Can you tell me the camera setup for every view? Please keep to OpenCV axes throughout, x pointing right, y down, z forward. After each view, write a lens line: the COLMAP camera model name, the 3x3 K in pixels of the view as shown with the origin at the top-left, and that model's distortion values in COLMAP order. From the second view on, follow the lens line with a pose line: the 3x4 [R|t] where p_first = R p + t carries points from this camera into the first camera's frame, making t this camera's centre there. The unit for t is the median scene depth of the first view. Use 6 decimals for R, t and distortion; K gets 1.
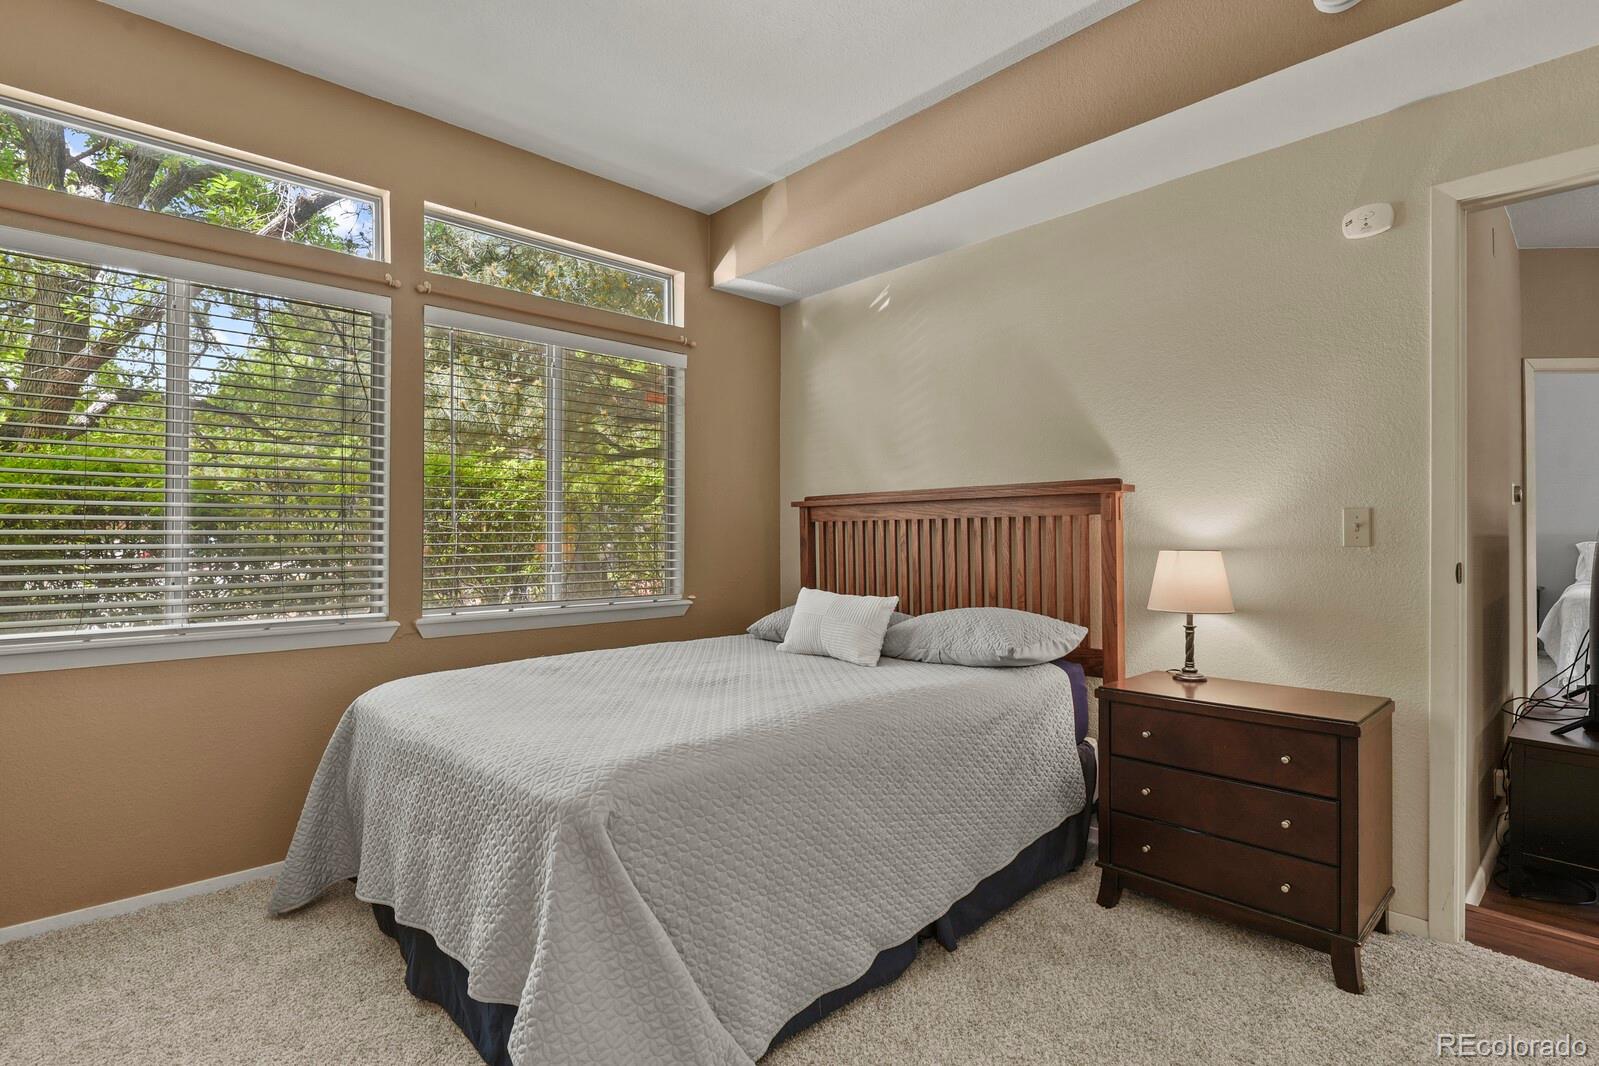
lens RADIAL K [[774.9, 0, 810.9], [0, 774.9, 530.1], [0, 0, 1]] dist [-0.001660, -0.004360]
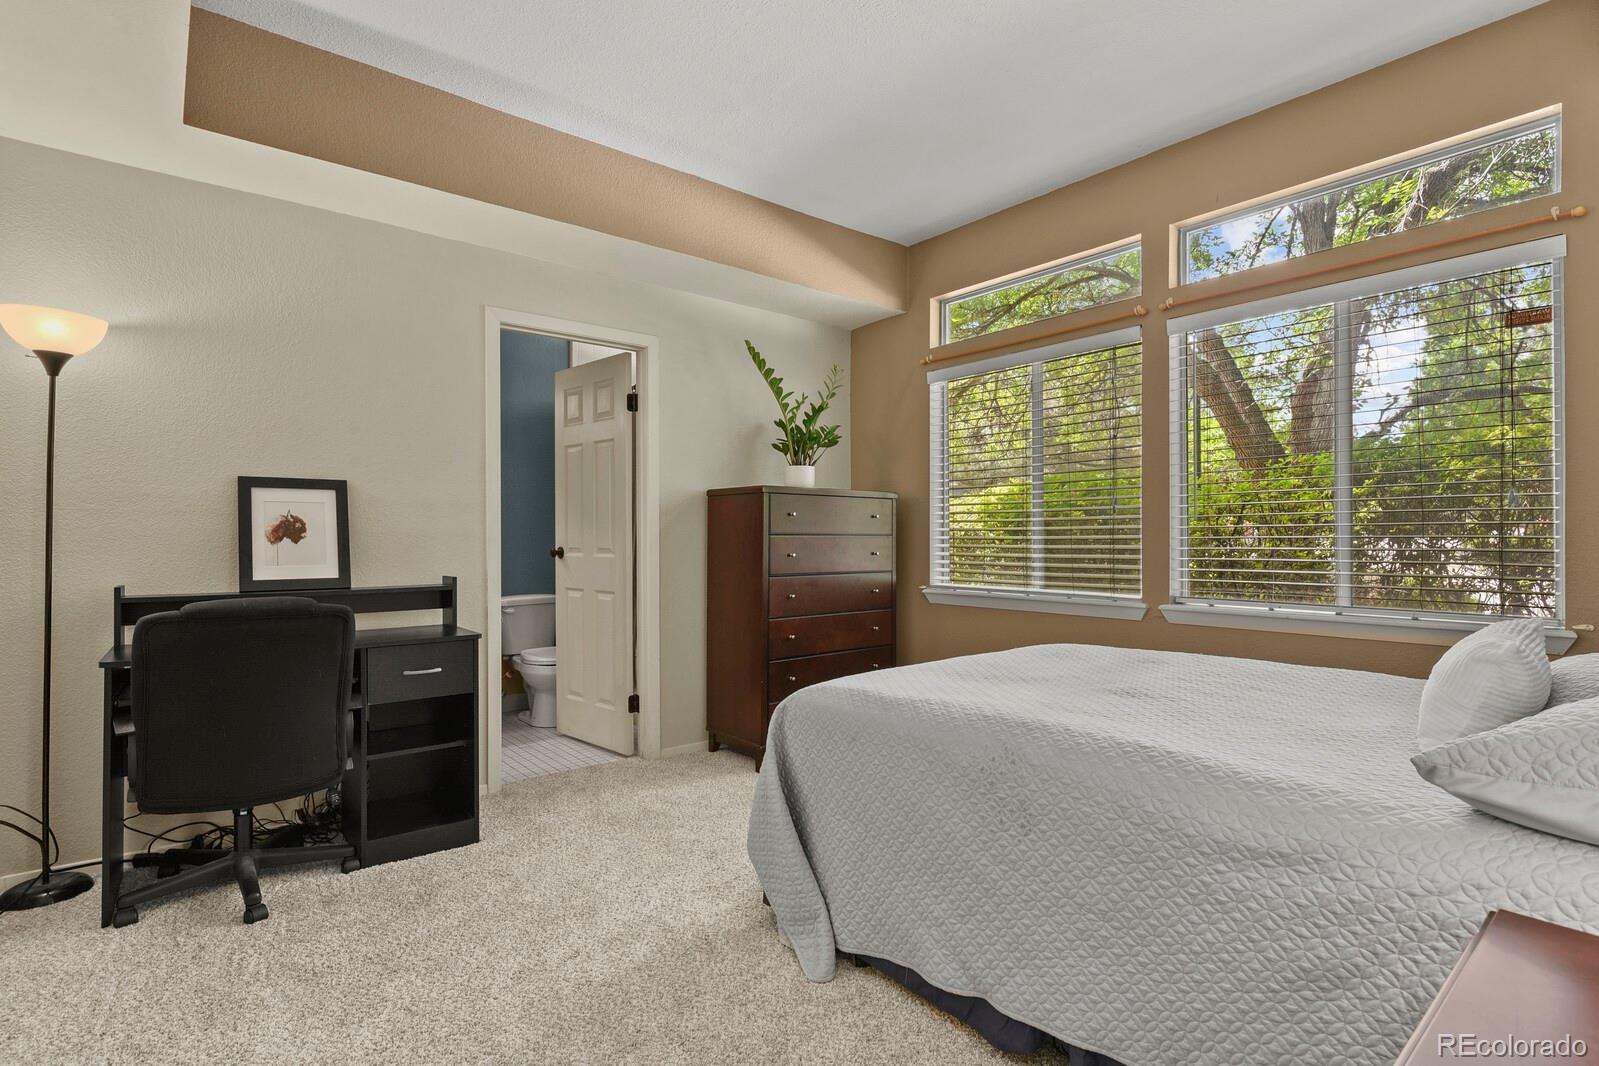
lens RADIAL K [[774.9, 0, 810.7], [0, 774.9, 532.2], [0, 0, 1]] dist [-0.001660, -0.004360]
pose [[-0.049932, 0.000626, -0.998752, 0.654366], [0.010722, 0.999943, 0.000091, 0.004910], [0.998695, -0.010704, -0.049936, 0.566209]]
